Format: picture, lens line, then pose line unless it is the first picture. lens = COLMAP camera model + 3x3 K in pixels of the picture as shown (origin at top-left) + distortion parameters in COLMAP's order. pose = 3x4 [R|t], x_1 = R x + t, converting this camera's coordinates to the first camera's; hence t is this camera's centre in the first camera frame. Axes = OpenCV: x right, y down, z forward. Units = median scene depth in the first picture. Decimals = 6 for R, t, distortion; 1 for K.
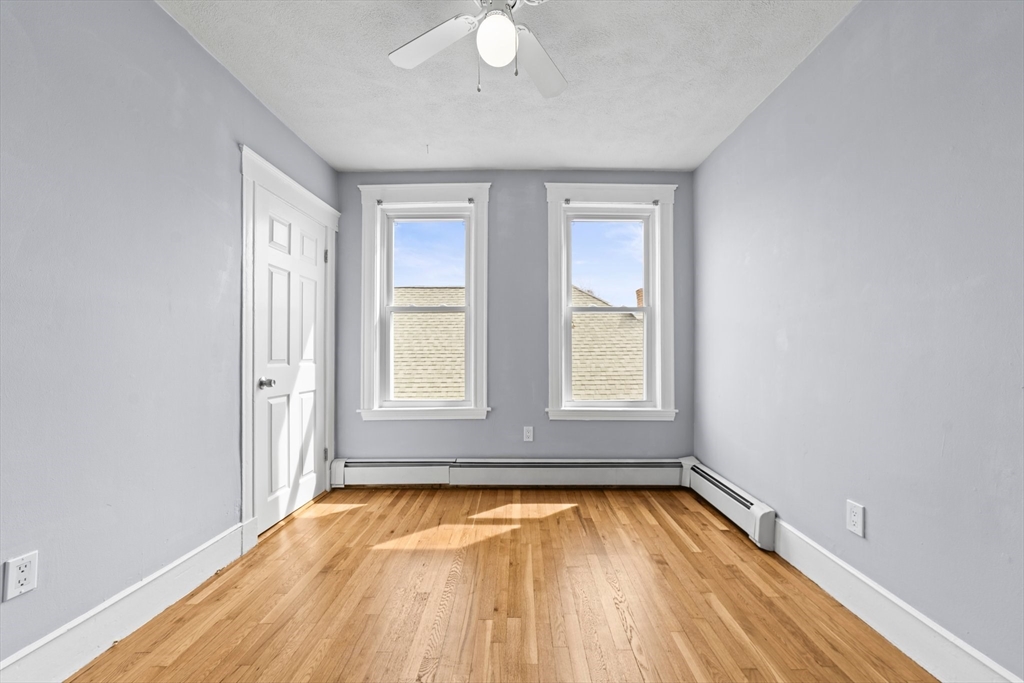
lens RADIAL K [[428.9, 0, 512.0], [0, 428.9, 354.7], [0, 0, 1]] dist [0.000503, 0.000108]
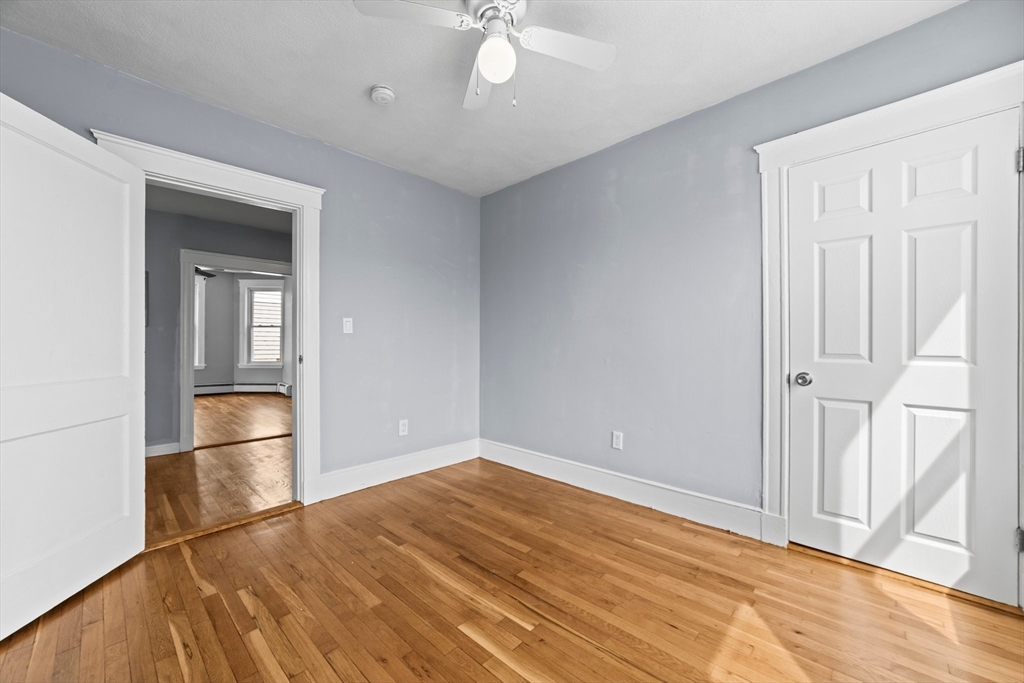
lens RADIAL K [[404.1, 0, 517.3], [0, 404.1, 343.1], [0, 0, 1]] dist [-0.001204, 0.000402]
pose [[-0.688032, 0.004040, -0.725669, 0.466773], [0.001905, 0.999991, 0.003761, -0.013931], [0.725678, 0.001205, -0.688034, 1.203153]]
